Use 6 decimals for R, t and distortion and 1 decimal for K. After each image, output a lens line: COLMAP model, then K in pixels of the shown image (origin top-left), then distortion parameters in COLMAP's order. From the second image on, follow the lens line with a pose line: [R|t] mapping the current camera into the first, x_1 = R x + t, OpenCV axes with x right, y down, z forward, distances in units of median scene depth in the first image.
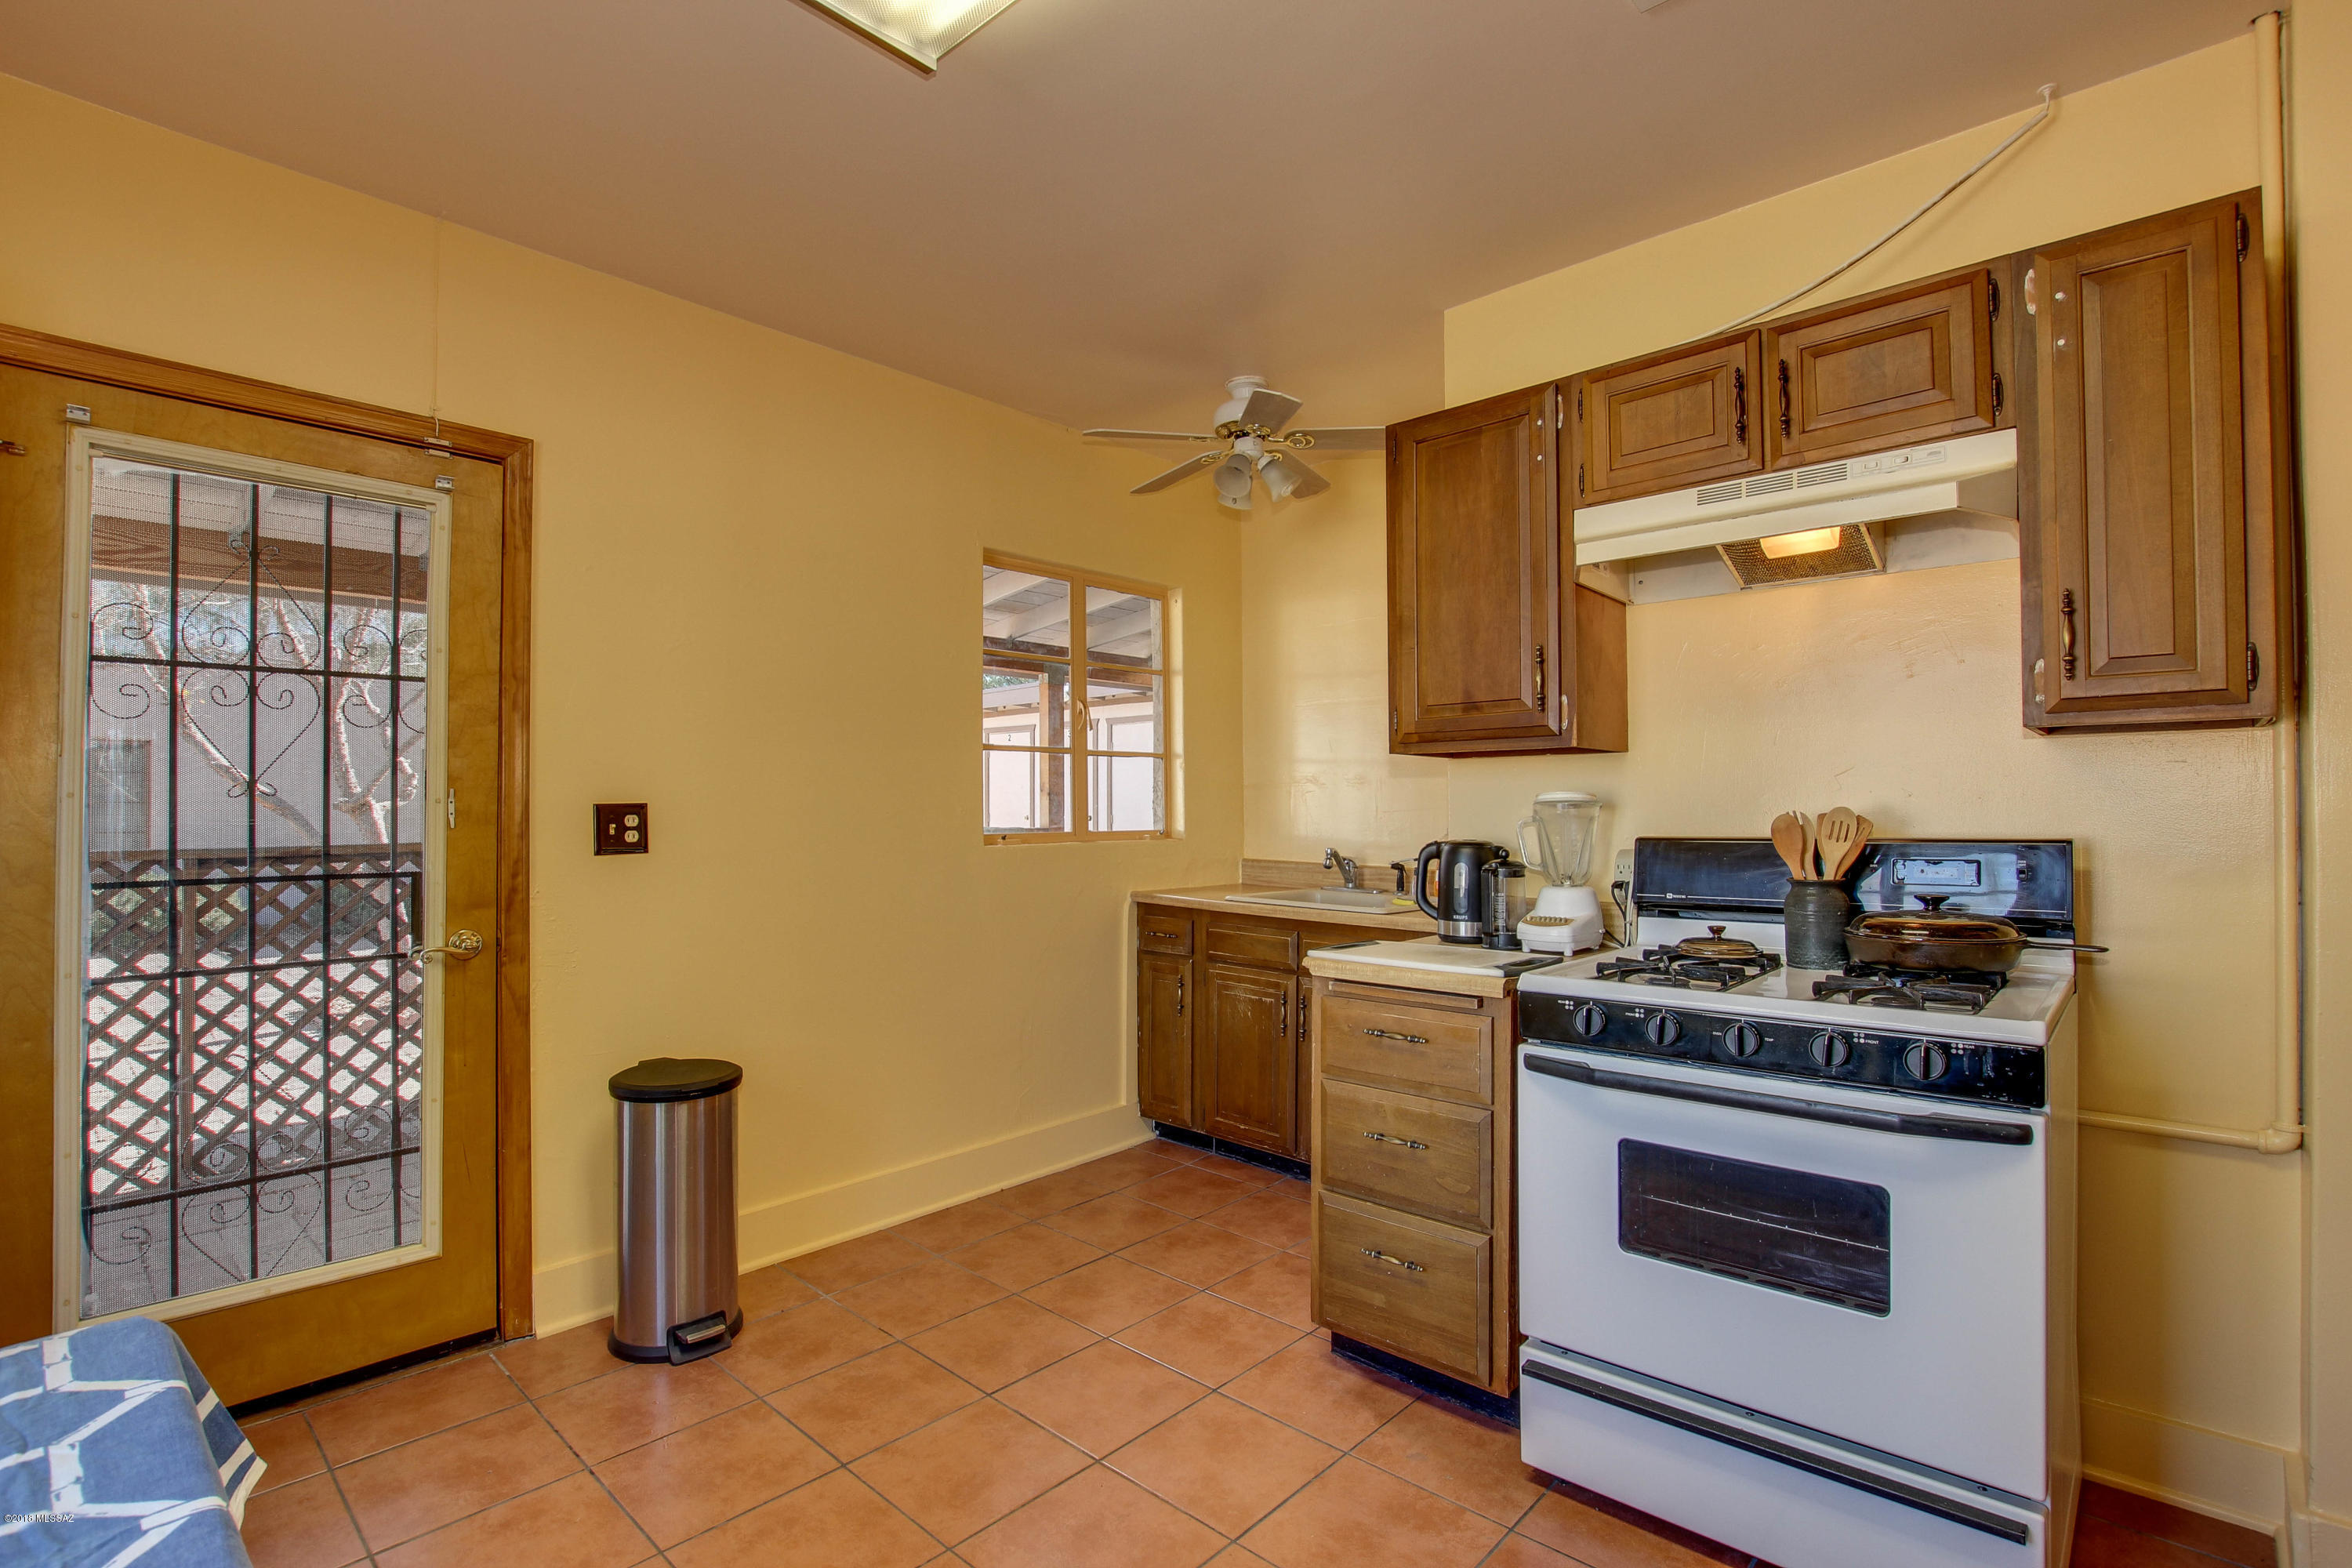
lens RADIAL K [[1084.8, 0, 1193.3], [0, 1084.8, 802.8], [0, 0, 1]] dist [-0.029274, 0.005594]
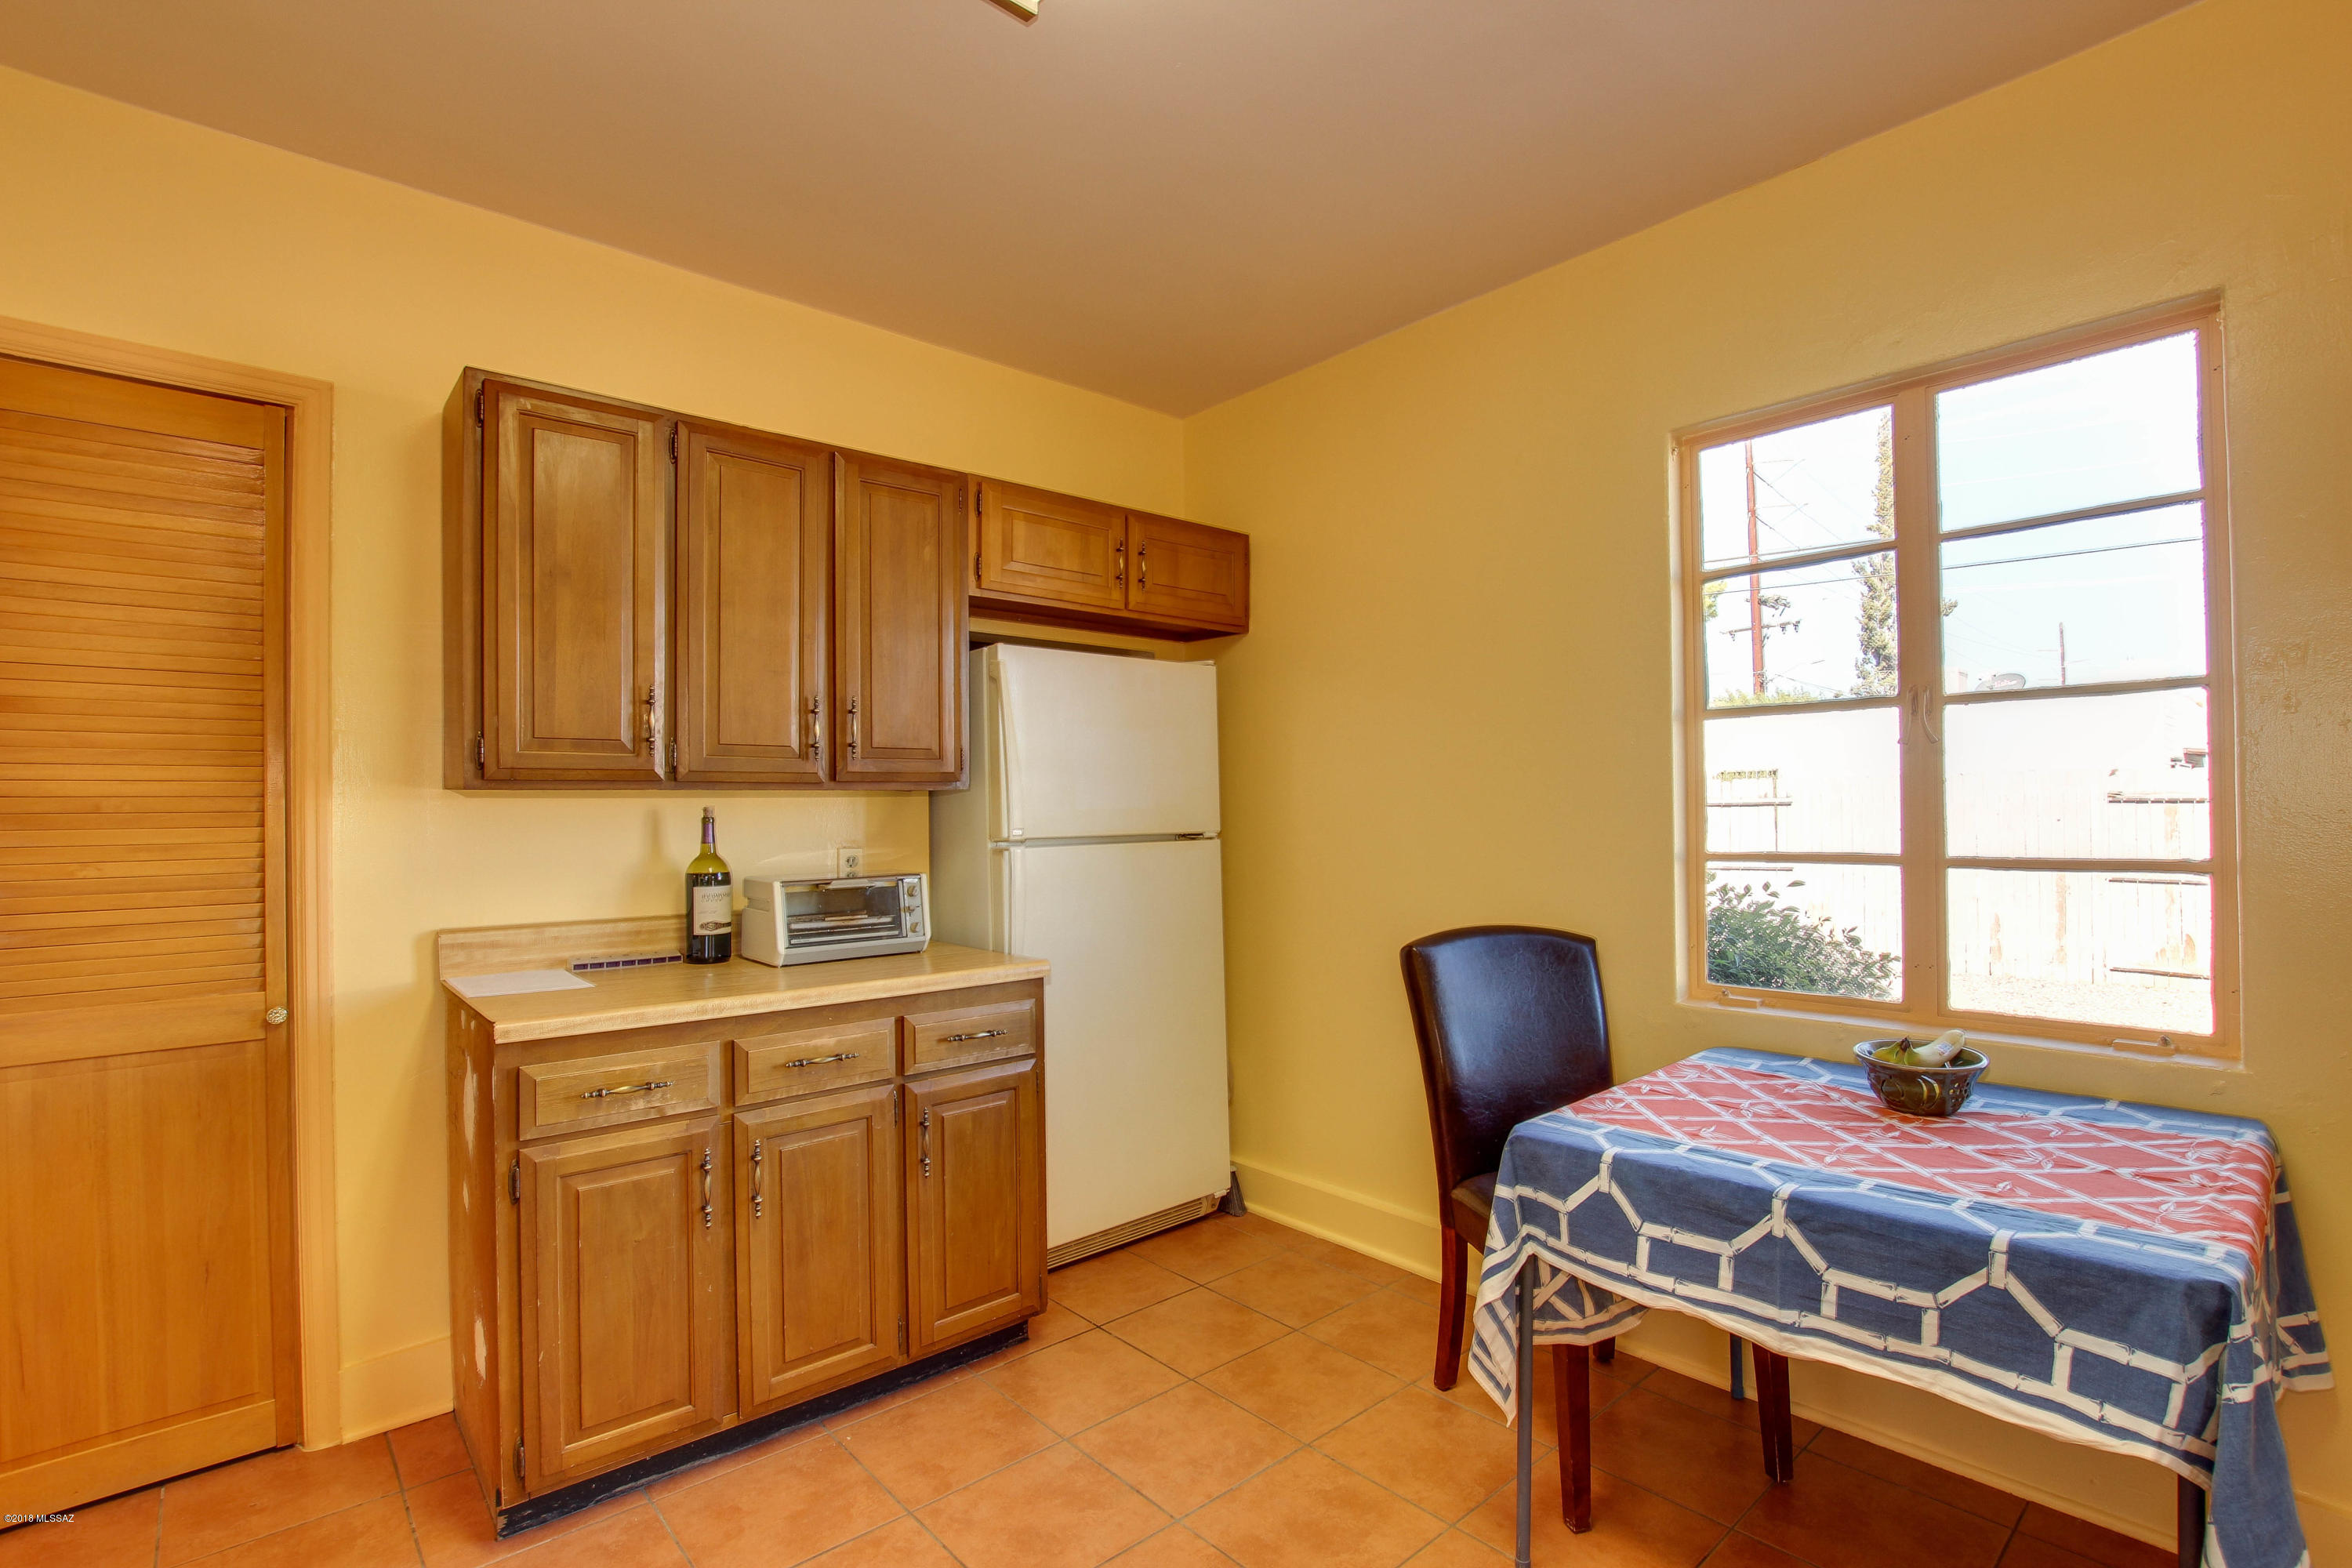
lens RADIAL K [[1084.8, 0, 1193.3], [0, 1084.8, 802.8], [0, 0, 1]] dist [-0.029274, 0.005594]
pose [[-0.996585, 0.017652, 0.080664, -0.029993], [0.016840, 0.999800, -0.010744, 0.001612], [-0.080838, -0.009348, -0.996683, 0.906346]]
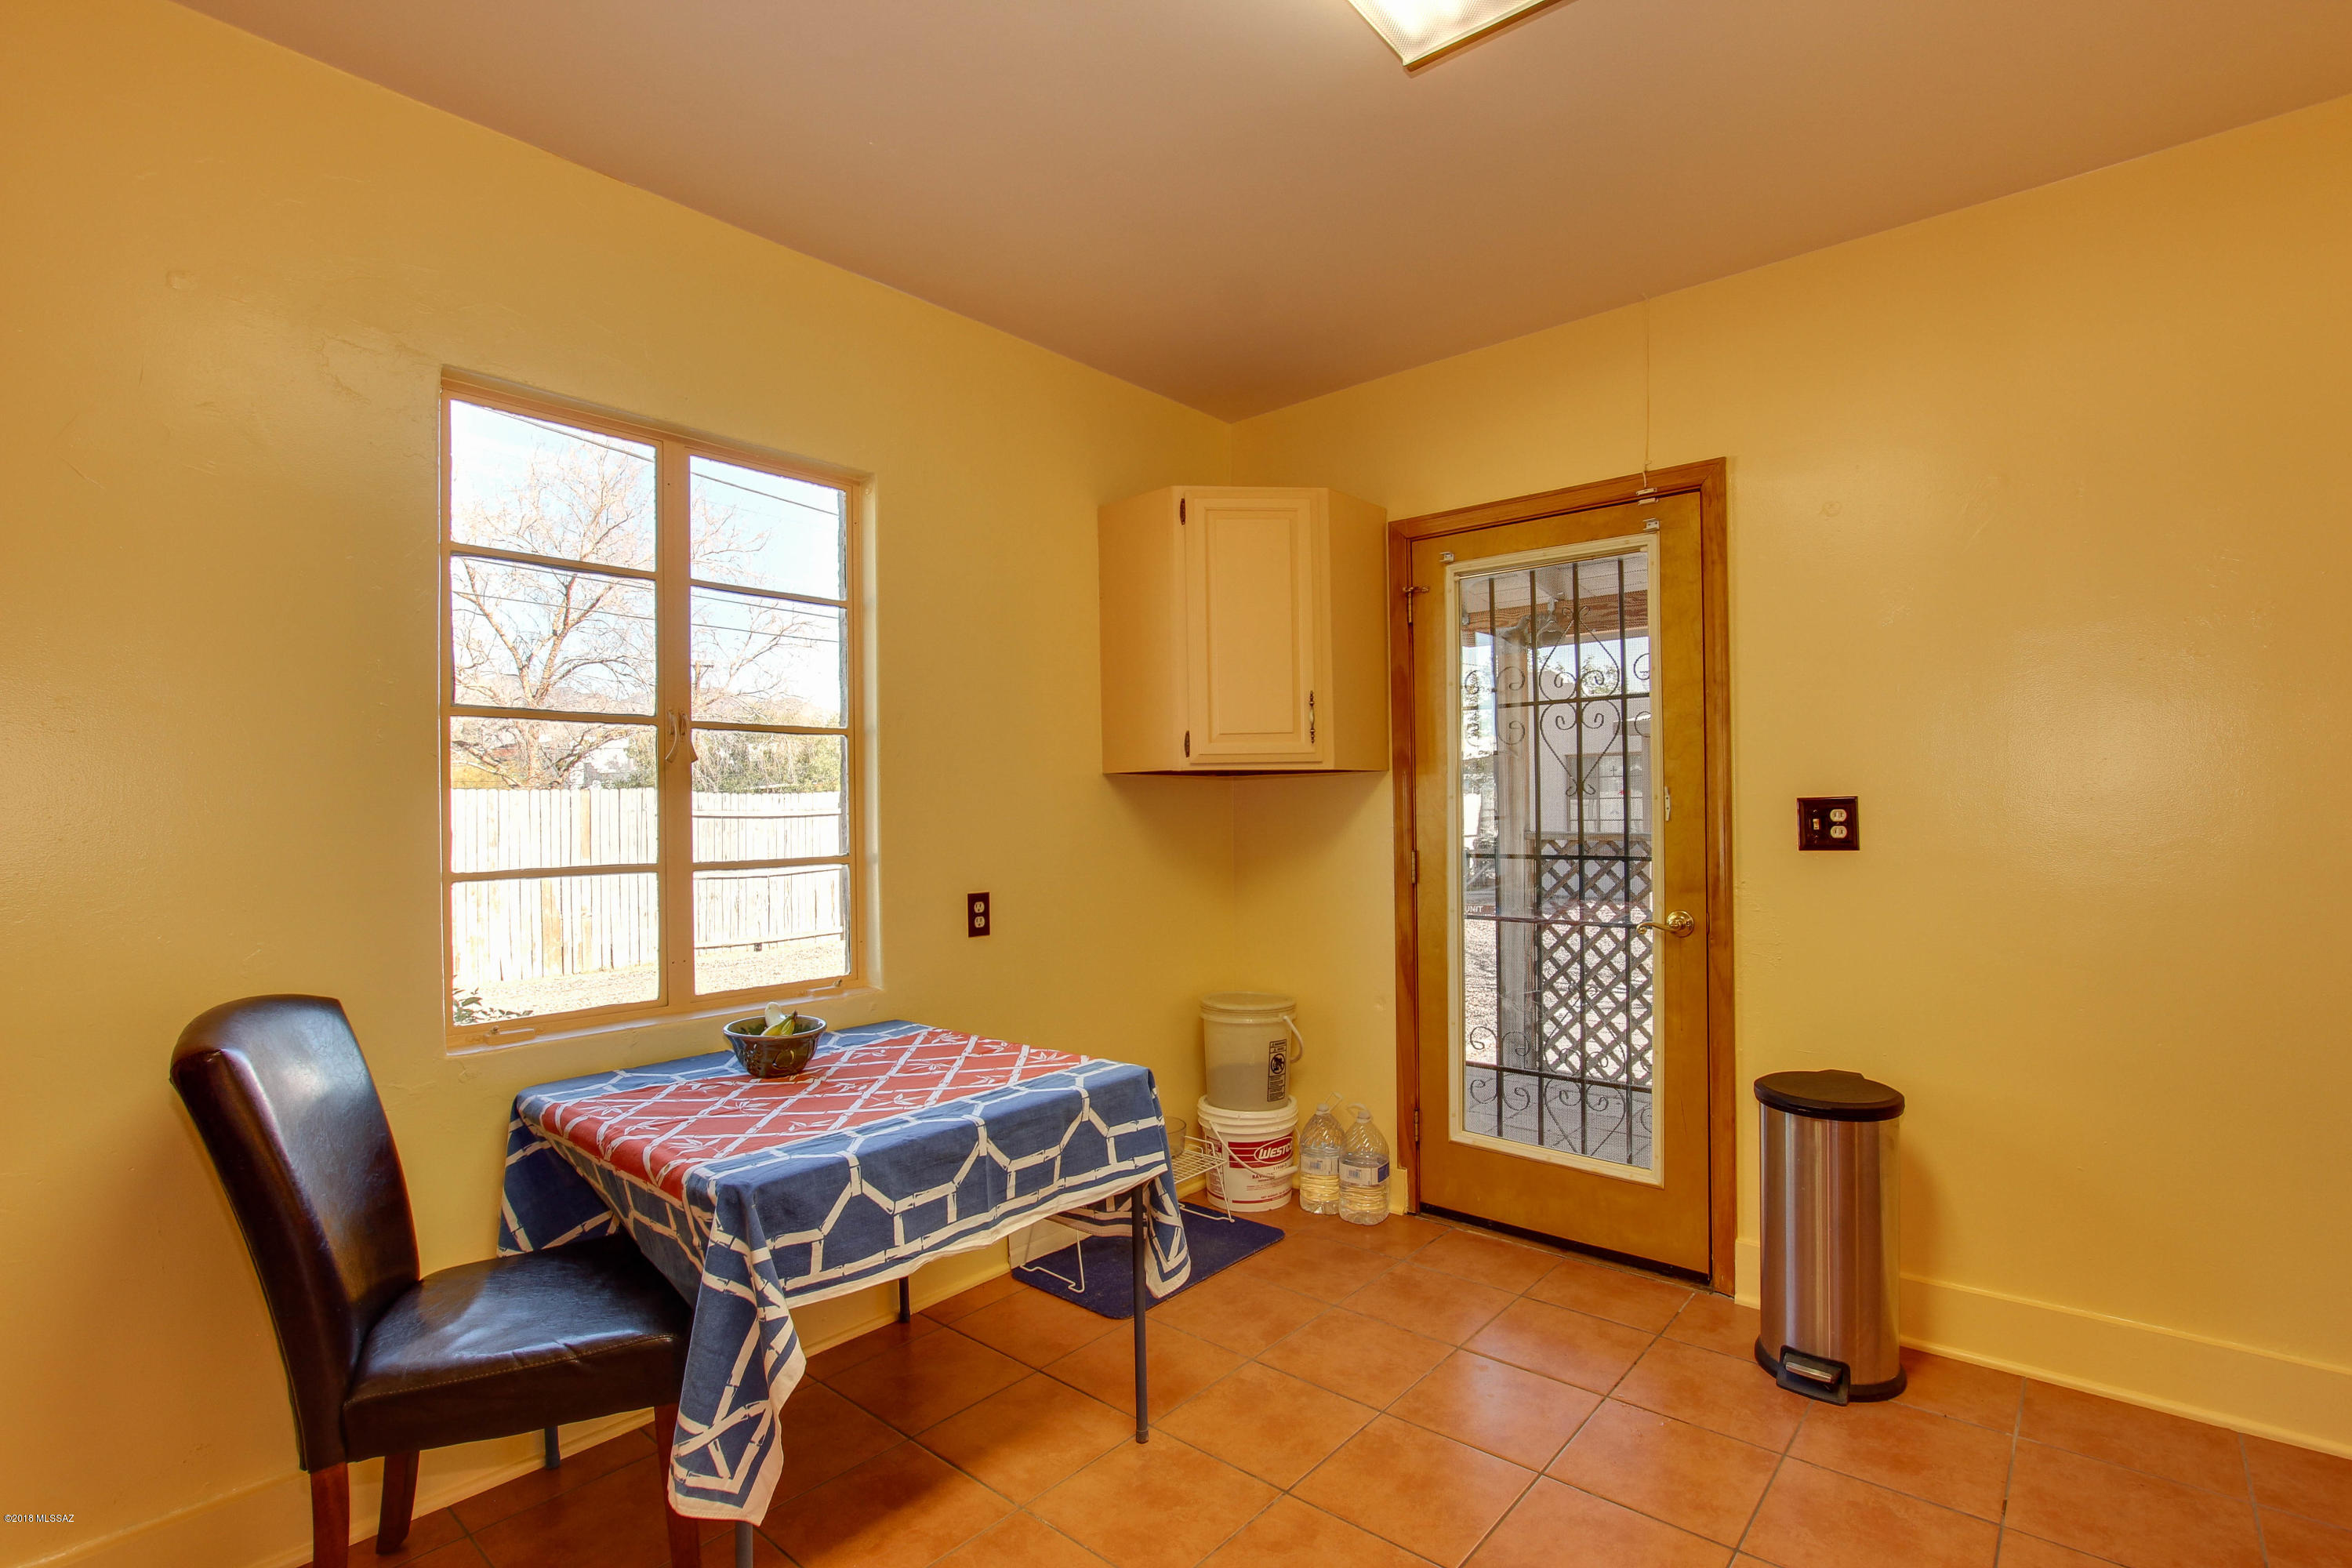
lens RADIAL K [[1084.8, 0, 1193.3], [0, 1084.8, 802.8], [0, 0, 1]] dist [-0.029274, 0.005594]
pose [[0.041569, -0.001775, -0.999134, 0.431952], [0.013623, 0.999906, -0.001209, -0.001208], [0.999043, -0.013561, 0.041590, 0.427947]]
